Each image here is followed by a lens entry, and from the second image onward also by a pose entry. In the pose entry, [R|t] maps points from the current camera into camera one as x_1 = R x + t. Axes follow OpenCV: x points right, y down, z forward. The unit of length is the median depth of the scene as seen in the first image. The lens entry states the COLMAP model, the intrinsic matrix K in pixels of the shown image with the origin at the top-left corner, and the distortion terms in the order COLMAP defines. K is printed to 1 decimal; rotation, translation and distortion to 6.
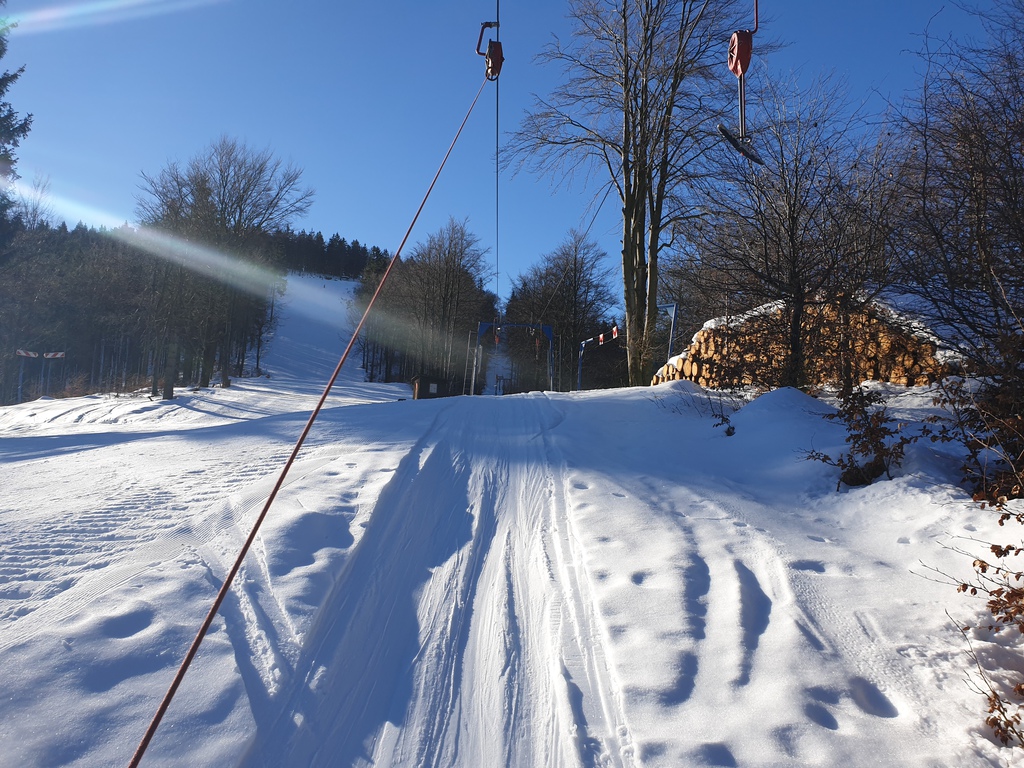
lens RADIAL K [[763.5, 0, 512.0], [0, 763.5, 384.0], [0, 0, 1]] dist [0.003423, -0.000764]
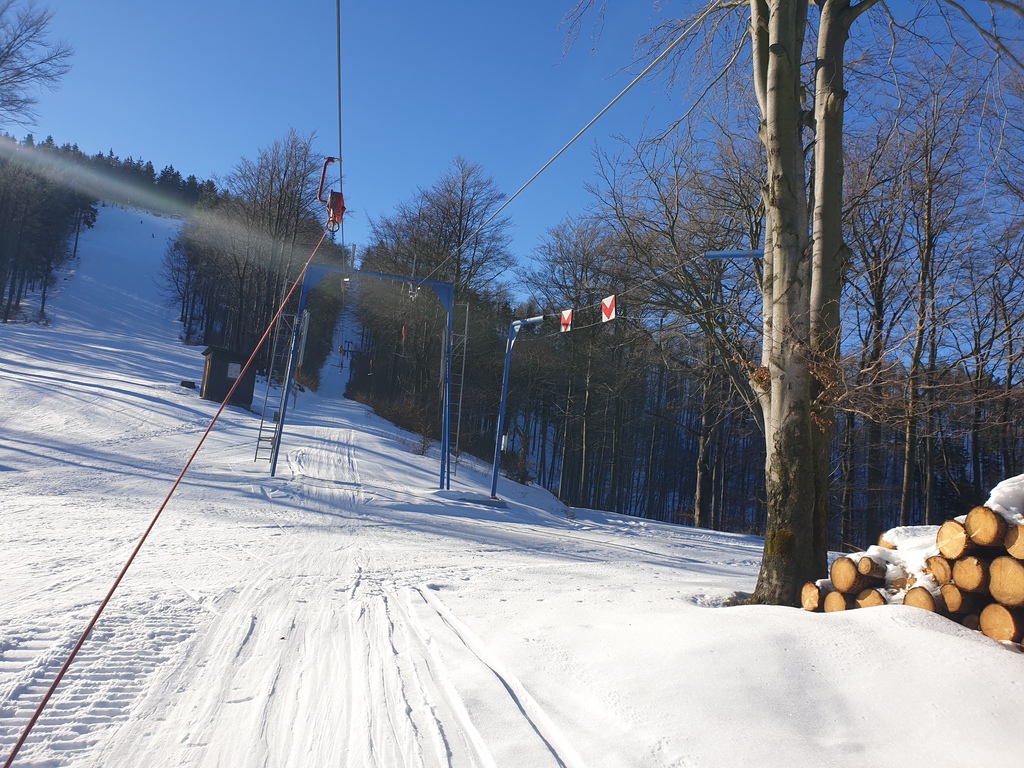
lens RADIAL K [[763.5, 0, 512.0], [0, 763.5, 384.0], [0, 0, 1]] dist [0.003423, -0.000764]
pose [[0.978685, 0.060433, 0.196276, -0.002397], [-0.068577, 0.997033, 0.034957, -0.016522], [-0.193581, -0.047672, 0.979925, 0.266532]]
